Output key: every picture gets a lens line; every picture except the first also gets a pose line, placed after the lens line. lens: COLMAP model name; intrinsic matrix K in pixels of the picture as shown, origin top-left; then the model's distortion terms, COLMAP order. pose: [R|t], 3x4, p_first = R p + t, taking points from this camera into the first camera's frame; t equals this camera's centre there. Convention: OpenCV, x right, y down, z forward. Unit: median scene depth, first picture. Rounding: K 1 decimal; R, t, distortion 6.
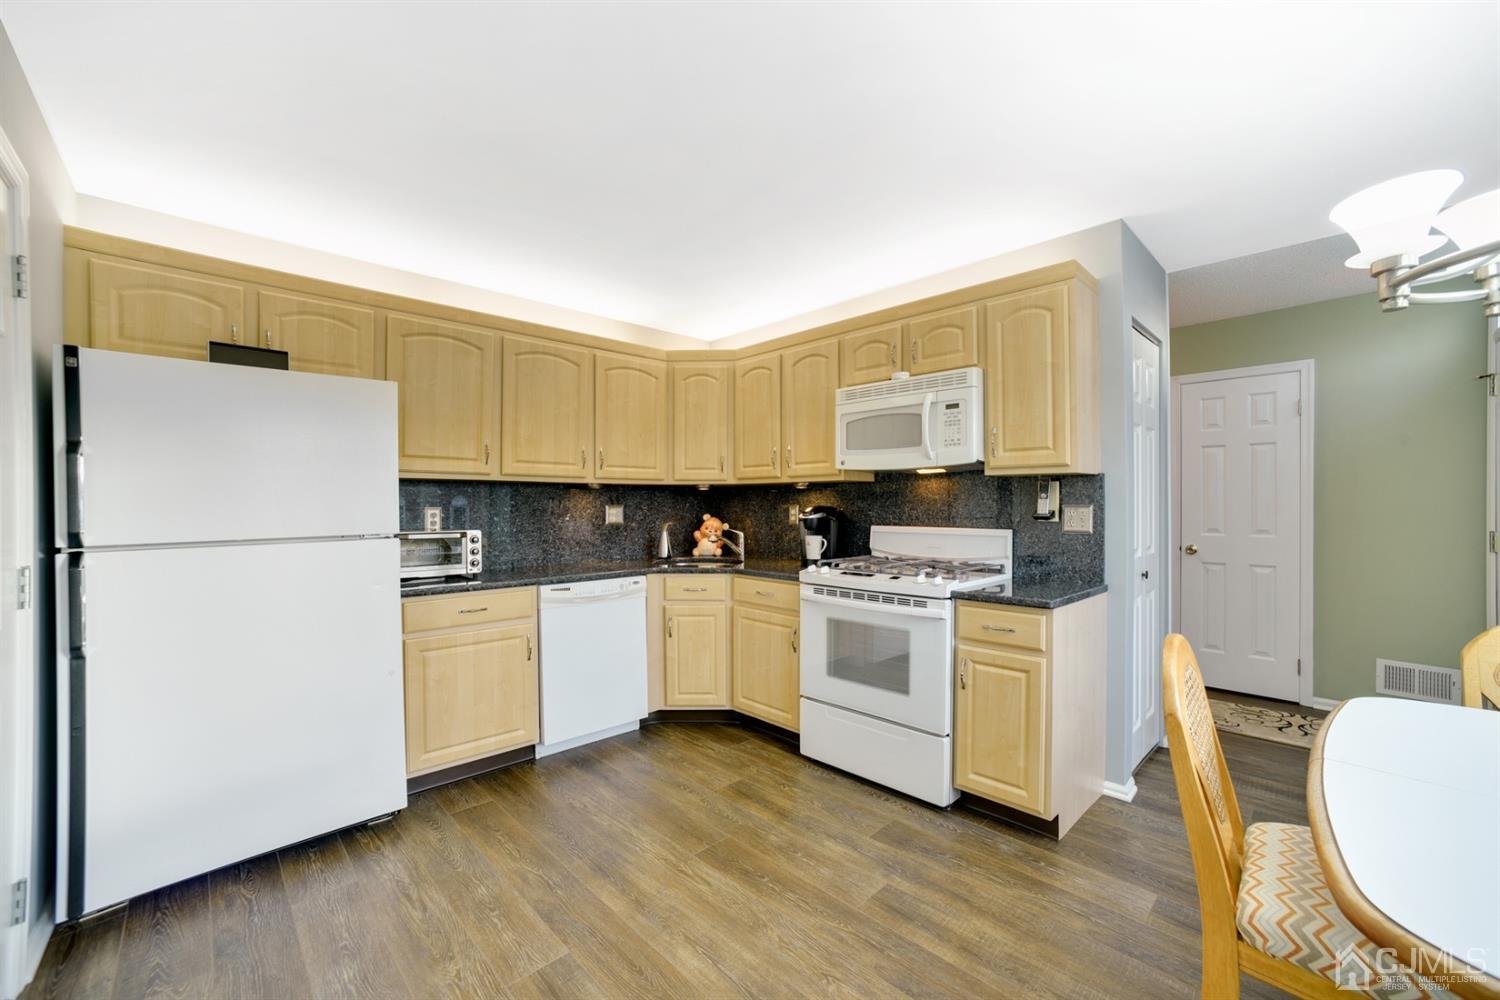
lens RADIAL K [[610.7, 0, 748.2], [0, 610.7, 506.9], [0, 0, 1]] dist [-0.017426, 0.004886]
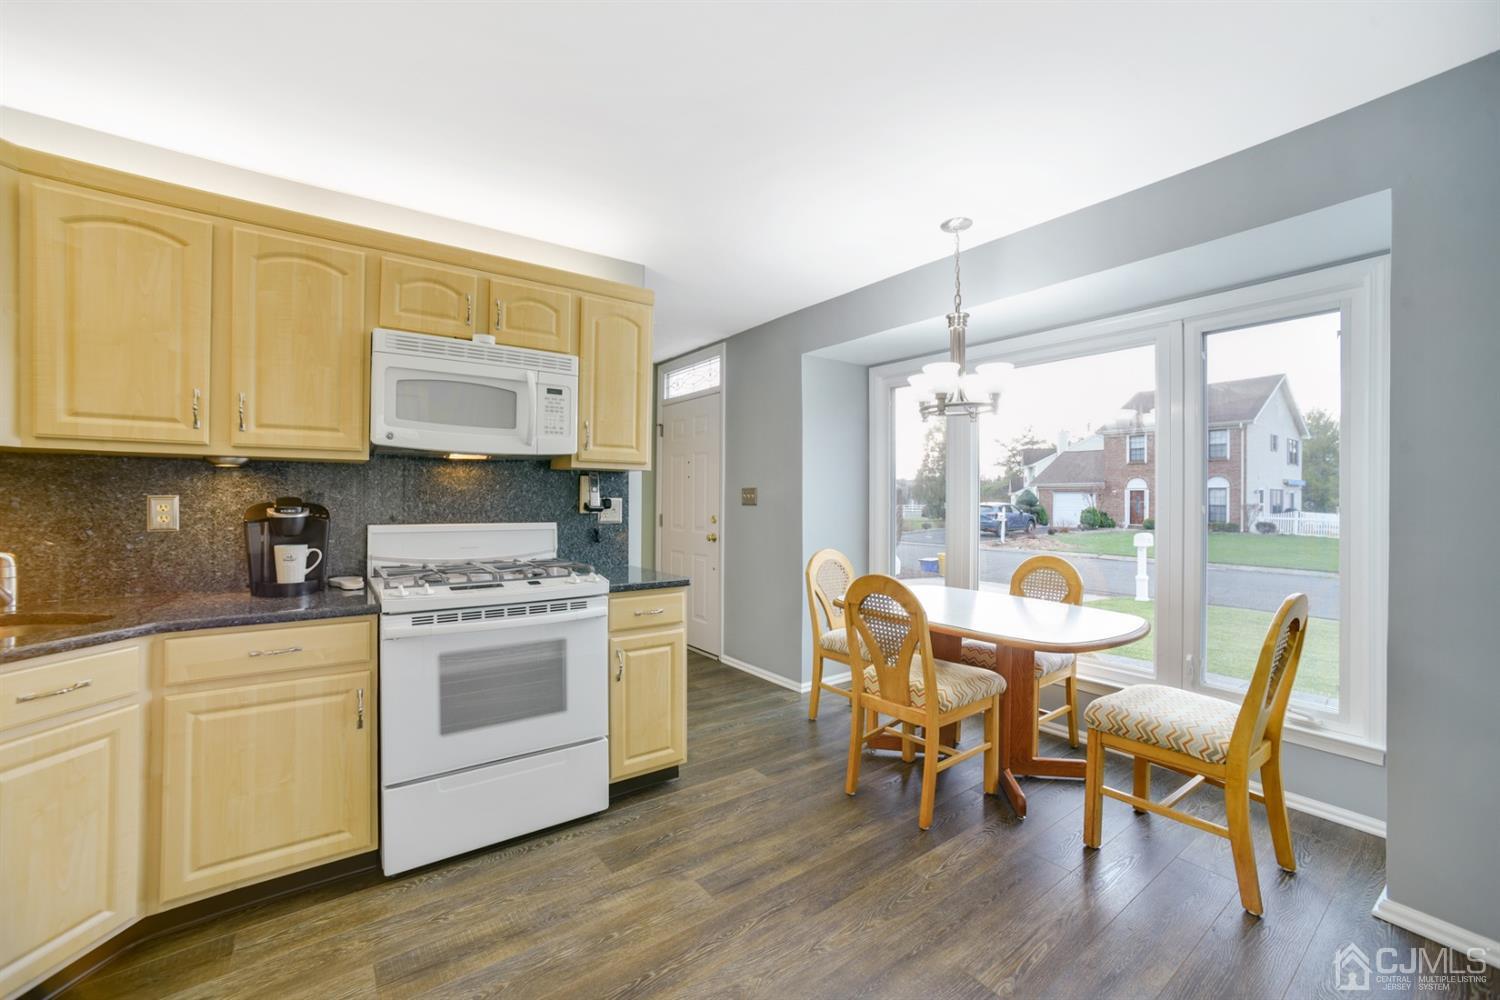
lens RADIAL K [[610.7, 0, 747.7], [0, 610.7, 498.5], [0, 0, 1]] dist [-0.017426, 0.004886]
pose [[0.141292, 0.001198, 0.989967, -0.530552], [-0.003139, 0.999995, -0.000762, -0.001699], [-0.989963, -0.003000, 0.141295, 0.557006]]
